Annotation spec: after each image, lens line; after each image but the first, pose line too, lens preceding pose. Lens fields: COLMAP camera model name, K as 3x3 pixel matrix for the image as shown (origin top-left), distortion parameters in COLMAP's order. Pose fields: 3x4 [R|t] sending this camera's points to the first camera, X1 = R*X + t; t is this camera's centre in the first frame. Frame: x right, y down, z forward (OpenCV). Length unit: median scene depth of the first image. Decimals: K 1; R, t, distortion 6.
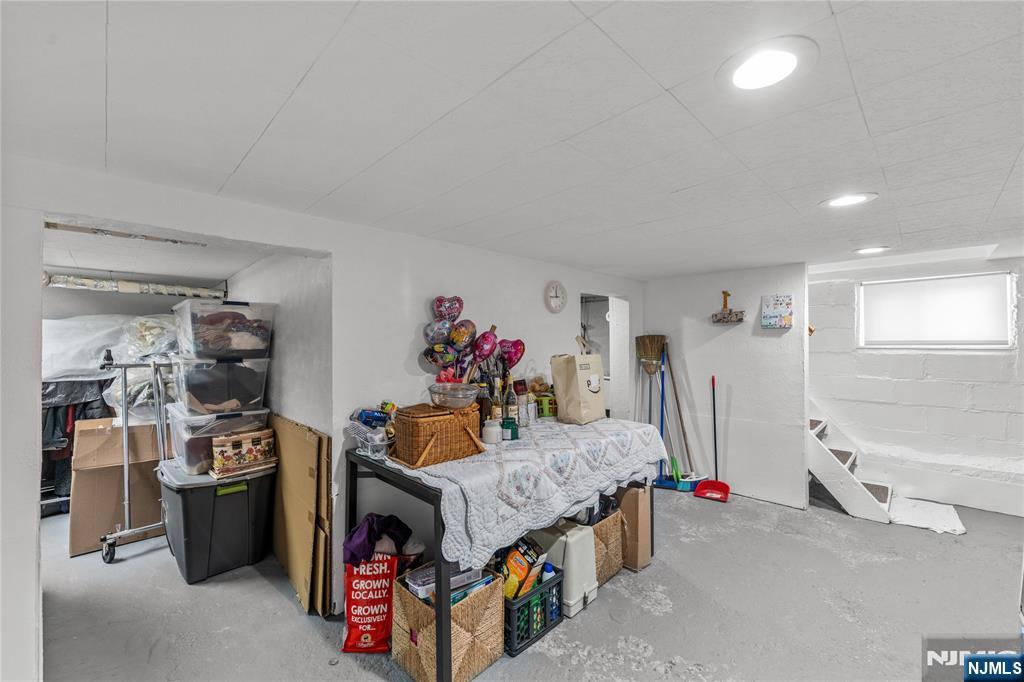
lens RADIAL K [[414.7, 0, 513.1], [0, 414.7, 340.0], [0, 0, 1]] dist [0.004577, -0.000710]
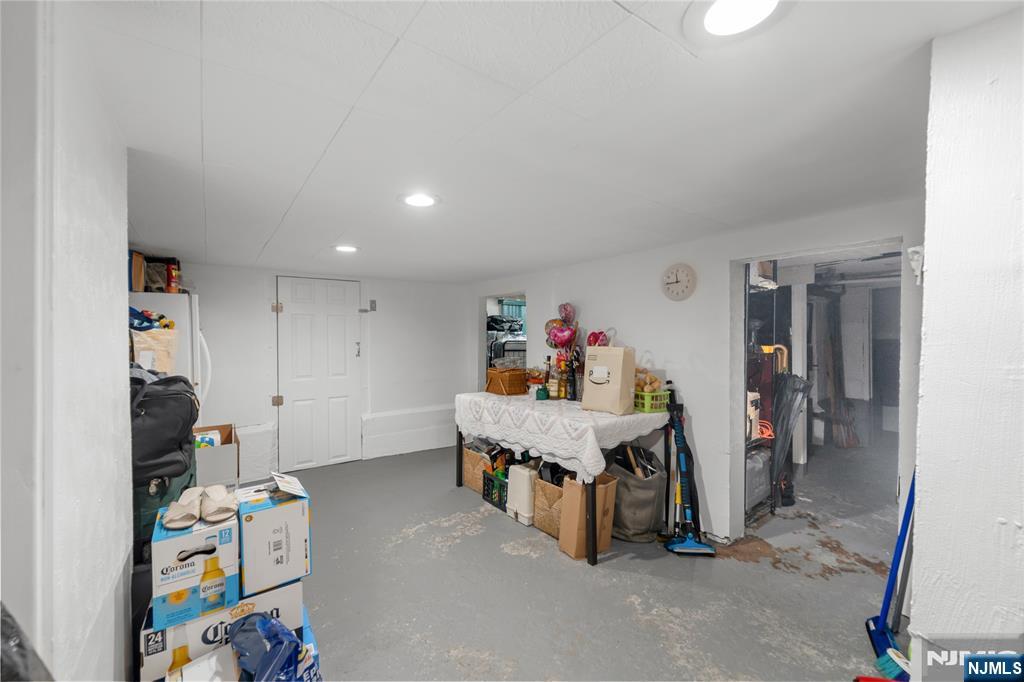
lens RADIAL K [[409.8, 0, 513.1], [0, 409.8, 339.4], [0, 0, 1]] dist [0.000381, 0.000071]
pose [[-0.146170, 0.010606, -0.989203, 1.228432], [0.013775, 0.999867, 0.008684, 0.005728], [0.989164, -0.012357, -0.146297, 0.944116]]
